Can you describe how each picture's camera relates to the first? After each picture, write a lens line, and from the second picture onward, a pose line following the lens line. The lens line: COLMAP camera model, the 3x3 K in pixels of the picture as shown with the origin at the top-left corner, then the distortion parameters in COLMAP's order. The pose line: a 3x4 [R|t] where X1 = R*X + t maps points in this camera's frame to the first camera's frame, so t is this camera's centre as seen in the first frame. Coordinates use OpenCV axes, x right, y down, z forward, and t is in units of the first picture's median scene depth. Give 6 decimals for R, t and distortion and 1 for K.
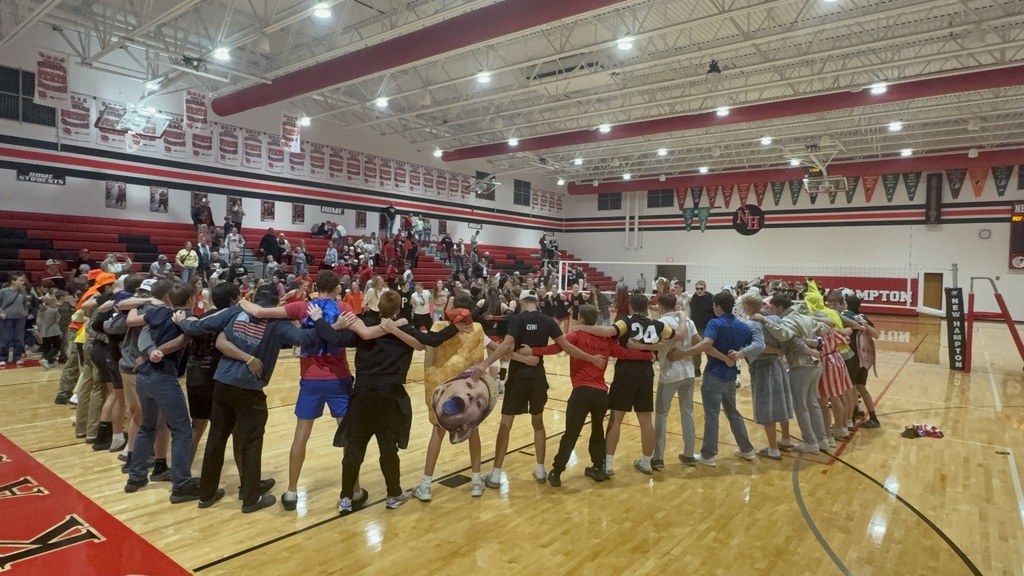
lens RADIAL K [[588.1, 0, 516.4], [0, 588.1, 282.7], [0, 0, 1]] dist [0.002127, 0.004972]
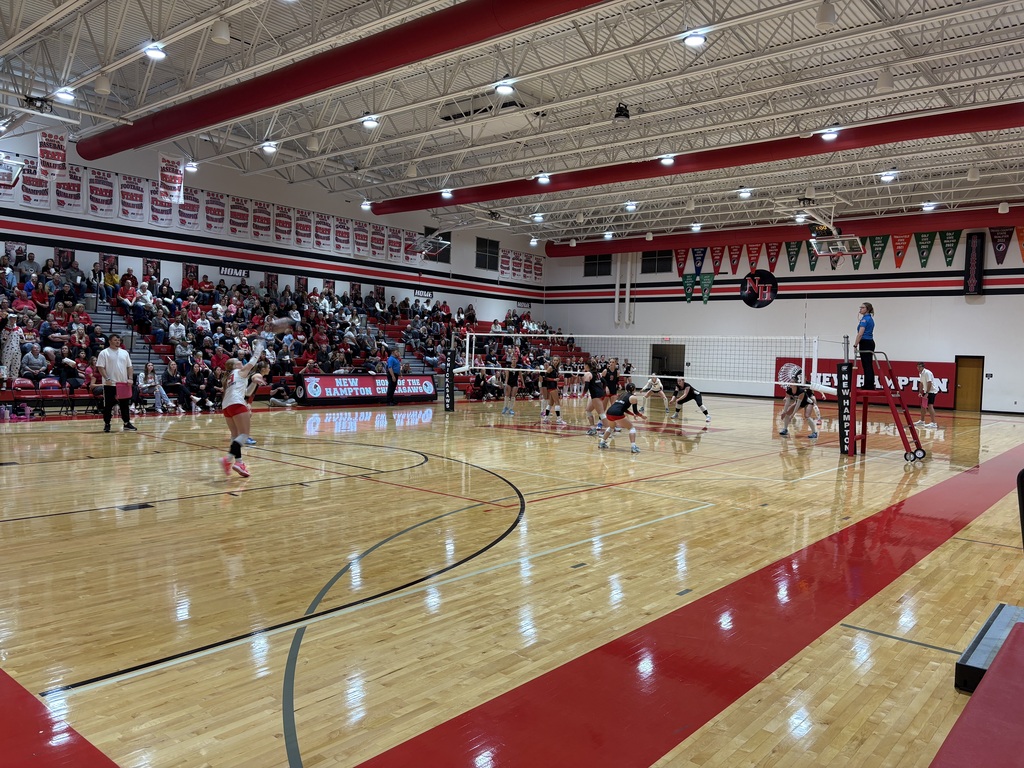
lens RADIAL K [[769.4, 0, 516.3], [0, 769.4, 389.8], [0, 0, 1]] dist [0.056157, -0.044914]
pose [[0.999371, 0.013375, -0.032837, 0.120561], [-0.012580, 0.999625, 0.024308, 0.011765], [0.033150, -0.023880, 0.999165, -0.090968]]
